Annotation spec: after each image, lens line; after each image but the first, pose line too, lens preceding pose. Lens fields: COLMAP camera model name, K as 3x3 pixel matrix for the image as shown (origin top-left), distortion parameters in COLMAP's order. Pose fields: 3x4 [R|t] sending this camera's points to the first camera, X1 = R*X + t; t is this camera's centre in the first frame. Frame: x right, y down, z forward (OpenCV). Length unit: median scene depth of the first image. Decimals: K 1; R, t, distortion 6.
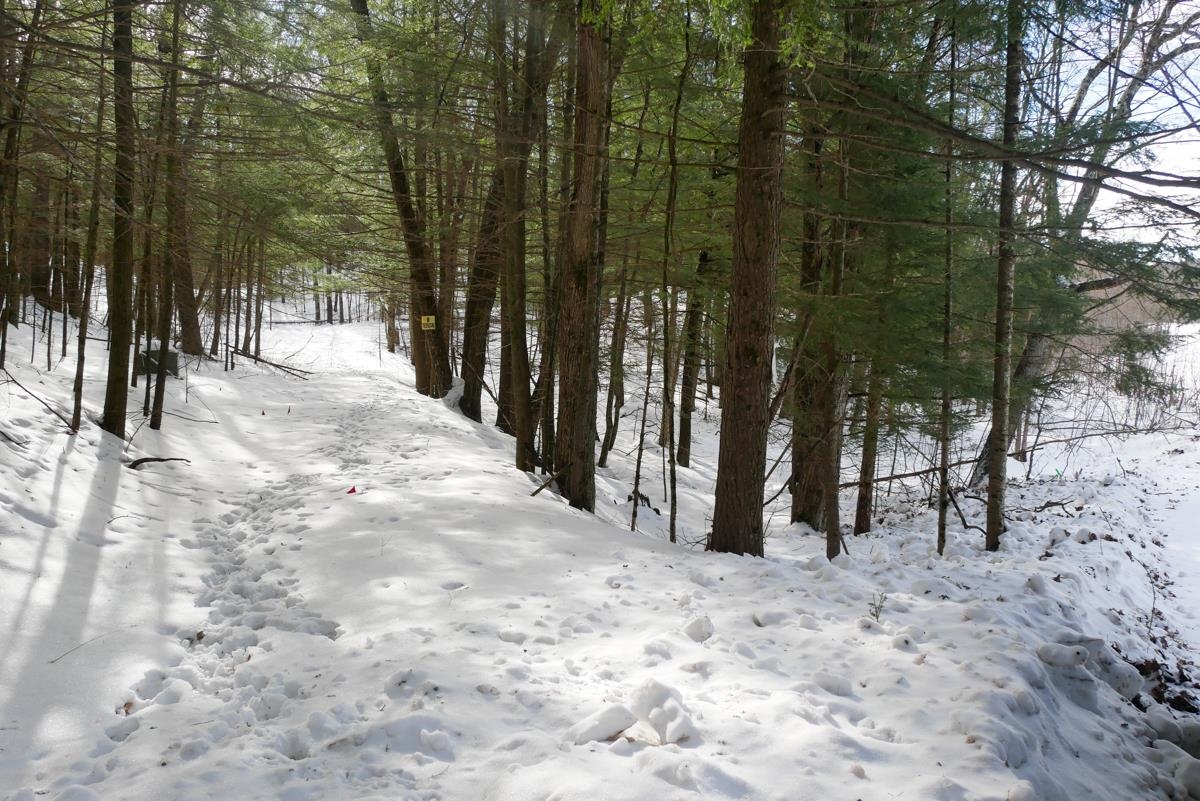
lens RADIAL K [[951.1, 0, 600.0], [0, 951.1, 400.5], [0, 0, 1]] dist [-0.024540, -0.000334]
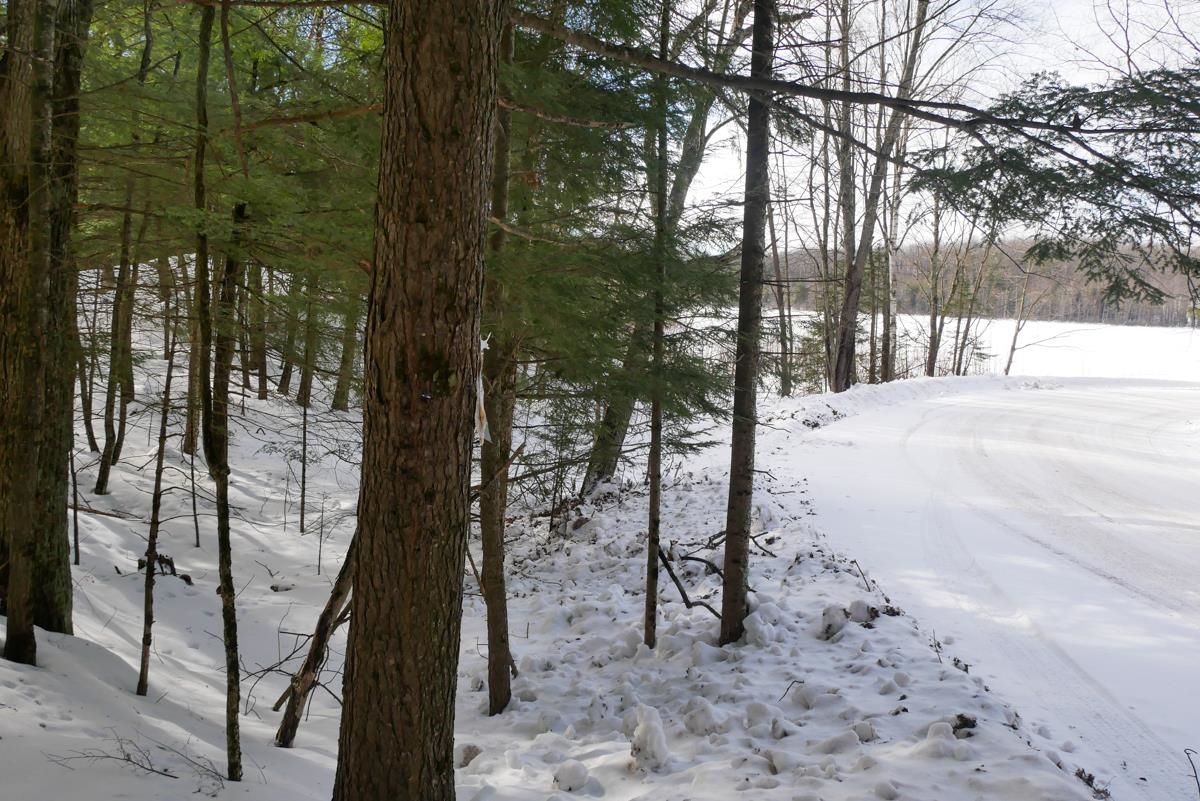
lens RADIAL K [[951.1, 0, 600.0], [0, 951.1, 400.5], [0, 0, 1]] dist [-0.024540, -0.000334]
pose [[0.887109, -0.028501, 0.460679, 0.013504], [0.017851, 0.999464, 0.027459, -0.018639], [-0.461214, -0.016136, 0.887142, 0.251103]]
